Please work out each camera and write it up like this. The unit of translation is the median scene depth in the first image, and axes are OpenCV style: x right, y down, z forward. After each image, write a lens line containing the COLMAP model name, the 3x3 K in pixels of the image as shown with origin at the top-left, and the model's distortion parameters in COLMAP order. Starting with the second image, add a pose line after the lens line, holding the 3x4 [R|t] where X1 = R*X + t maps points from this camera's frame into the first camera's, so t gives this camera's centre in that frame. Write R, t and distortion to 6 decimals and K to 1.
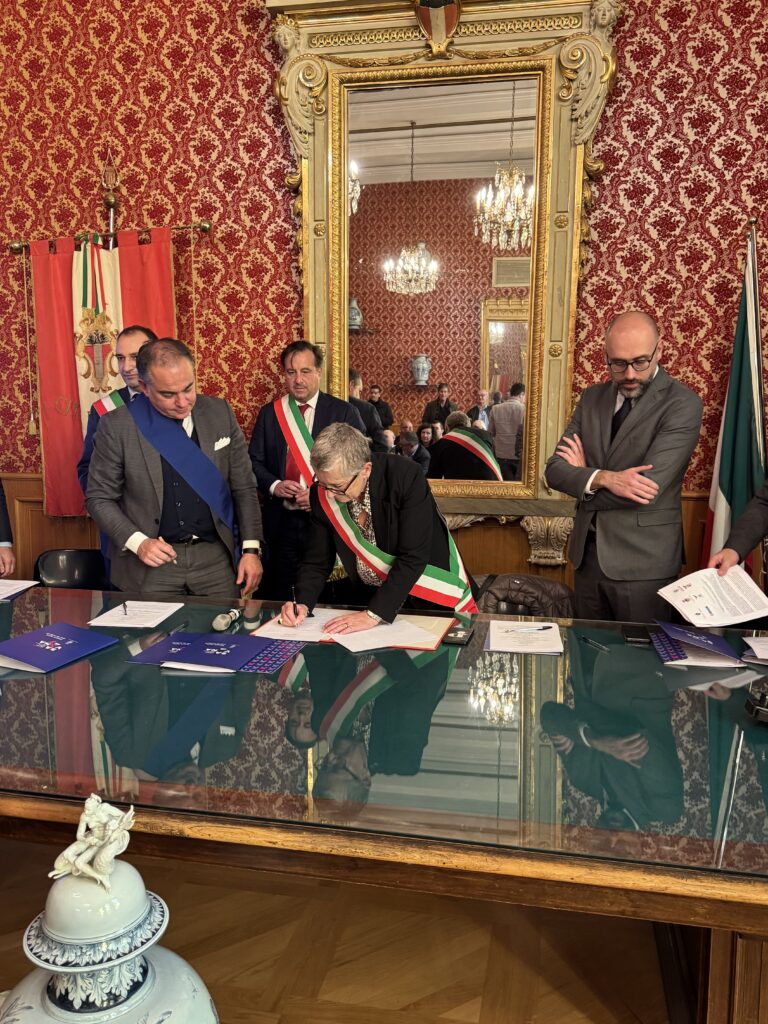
lens RADIAL K [[865.4, 0, 383.8], [0, 865.4, 513.6], [0, 0, 1]] dist [0.059776, -0.066429]
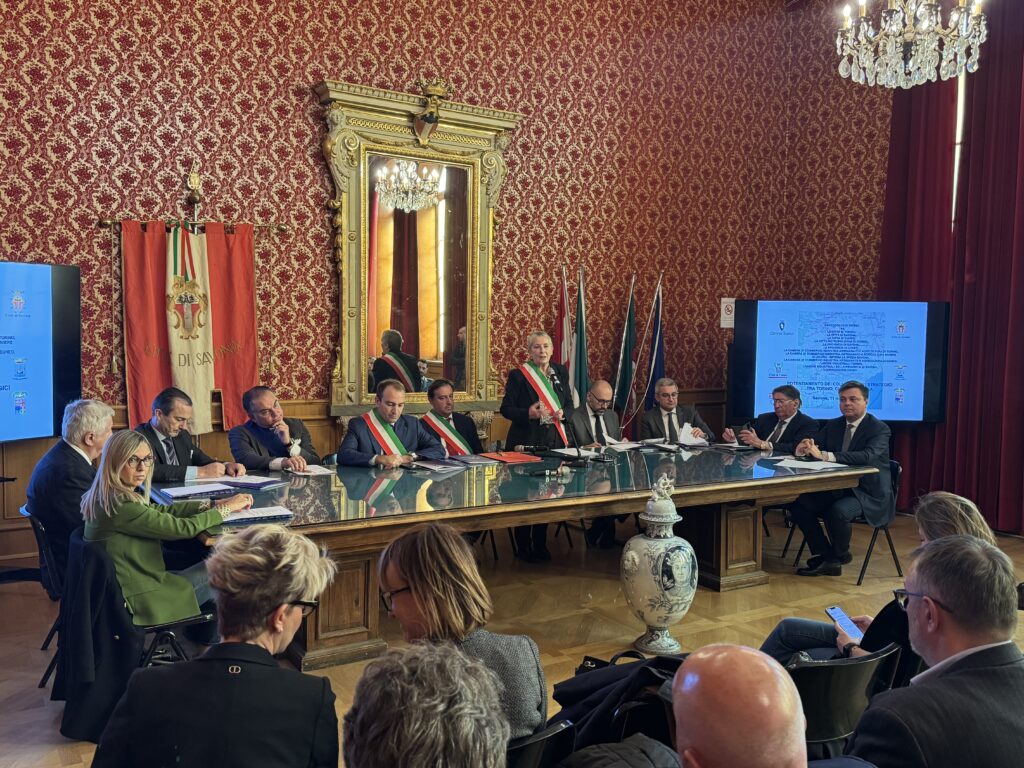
lens RADIAL K [[905.4, 0, 516.2], [0, 905.4, 392.7], [0, 0, 1]] dist [0.114325, -0.030692]
pose [[0.717741, -0.043462, 0.694952, -1.017419], [0.079040, 0.996685, -0.019299, 0.008227], [-0.691810, 0.068781, 0.718797, -0.365470]]
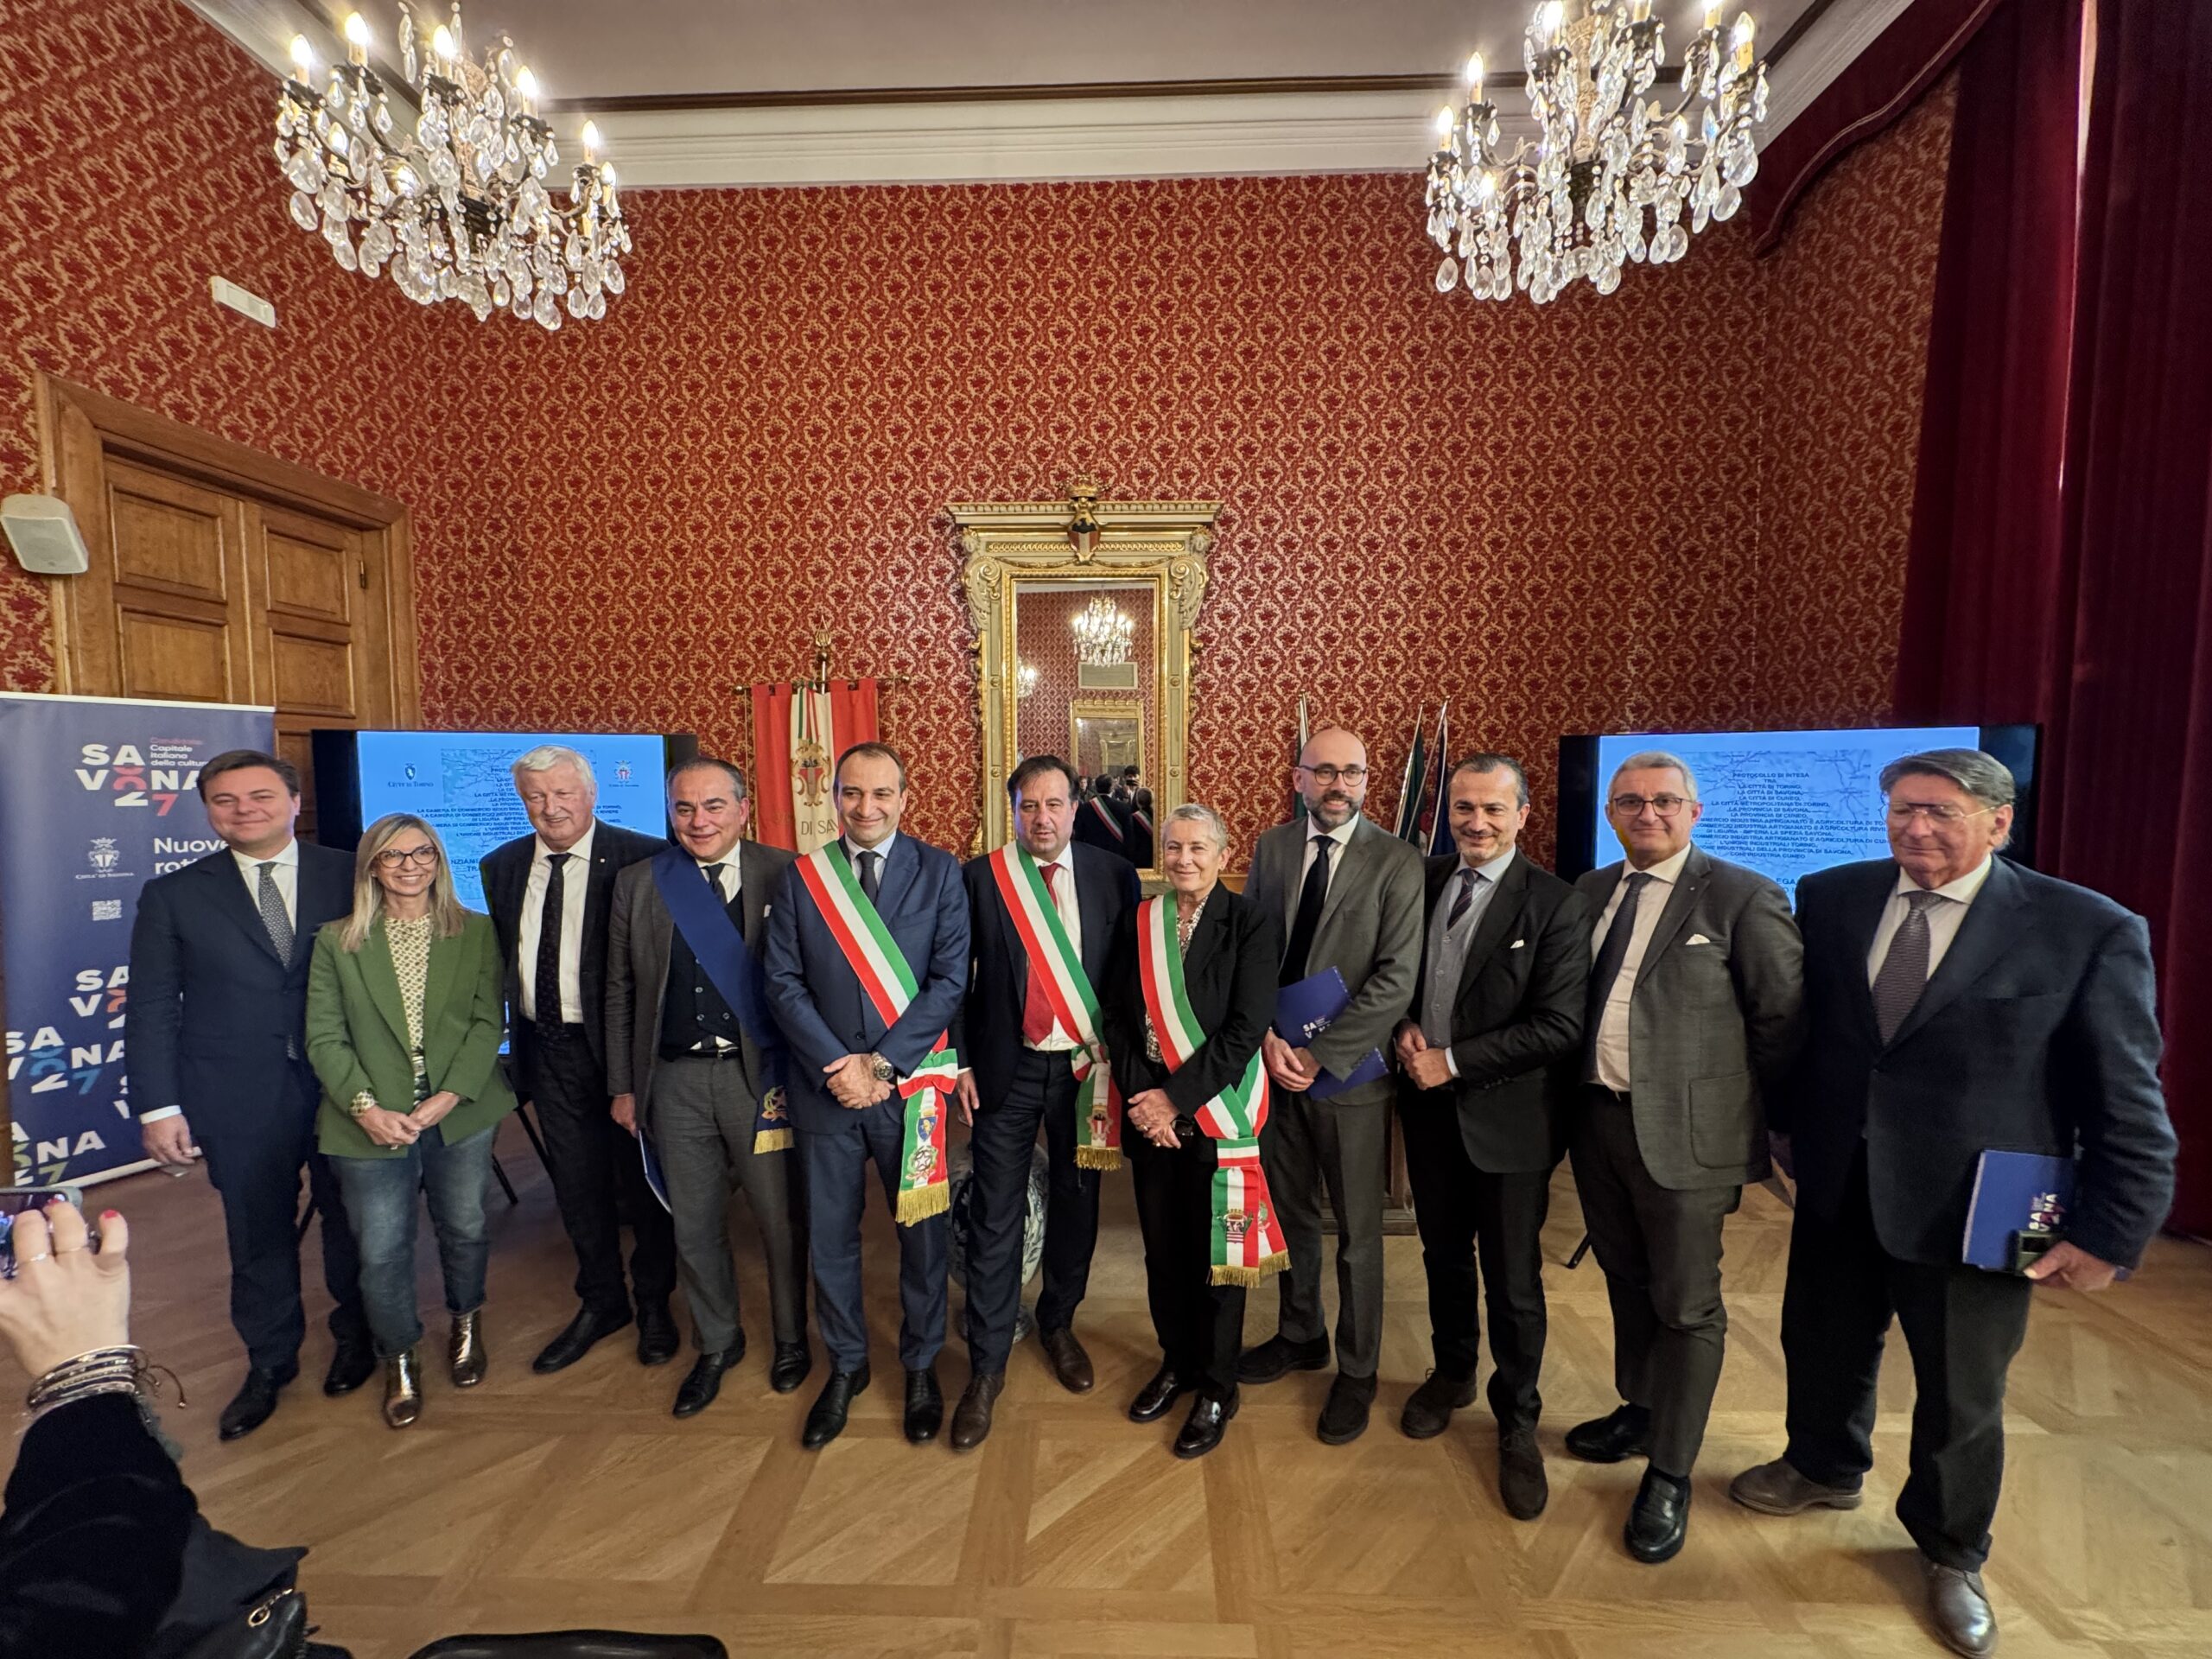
lens RADIAL K [[887.2, 0, 1110.8], [0, 887.2, 833.5], [0, 0, 1]] dist [0.005094, -0.000003]
pose [[0.982764, -0.020594, 0.183713, -0.154007], [0.033180, 0.997288, -0.065701, -0.003722], [-0.181861, 0.070664, 0.980782, -0.334565]]
